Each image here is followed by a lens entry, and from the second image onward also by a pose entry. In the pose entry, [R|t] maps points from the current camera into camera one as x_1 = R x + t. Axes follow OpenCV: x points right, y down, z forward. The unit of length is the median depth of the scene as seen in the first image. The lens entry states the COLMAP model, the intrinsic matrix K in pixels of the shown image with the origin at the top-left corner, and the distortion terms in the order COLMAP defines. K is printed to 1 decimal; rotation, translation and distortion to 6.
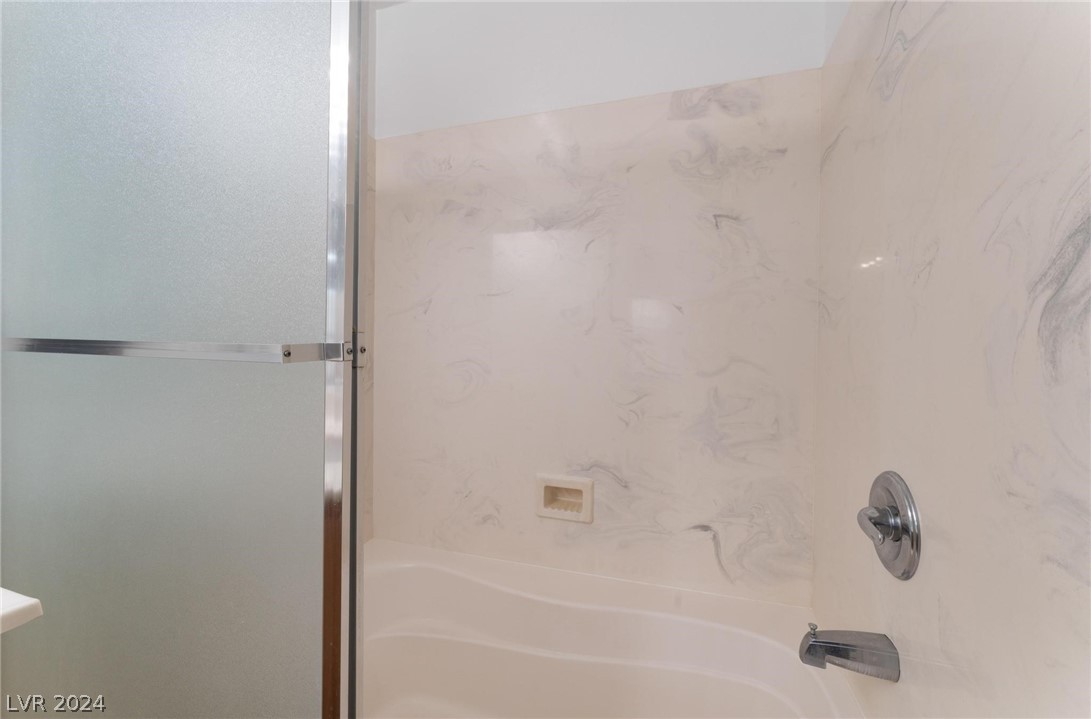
lens RADIAL K [[441.4, 0, 541.6], [0, 441.4, 360.8], [0, 0, 1]] dist [-0.002956, 0.000696]
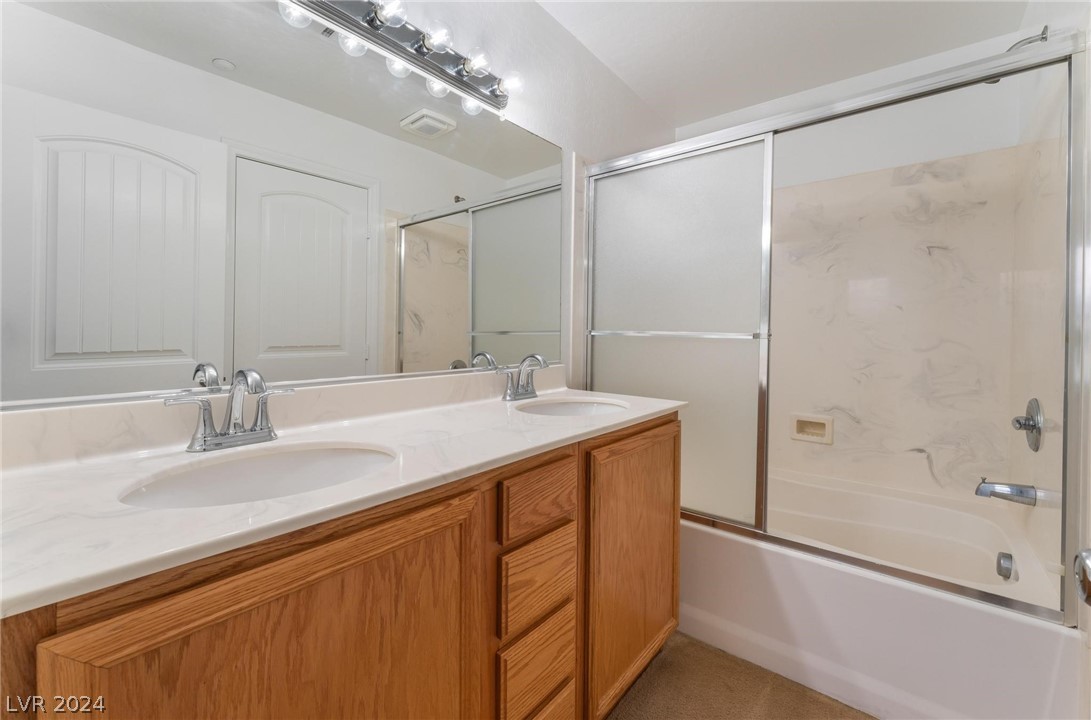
lens RADIAL K [[441.4, 0, 548.8], [0, 441.4, 340.2], [0, 0, 1]] dist [-0.002956, 0.000696]
pose [[0.929511, -0.000686, -0.368794, -0.268592], [0.000760, 1.000000, 0.000054, -0.005528], [0.368794, -0.000331, 0.929511, -0.909880]]
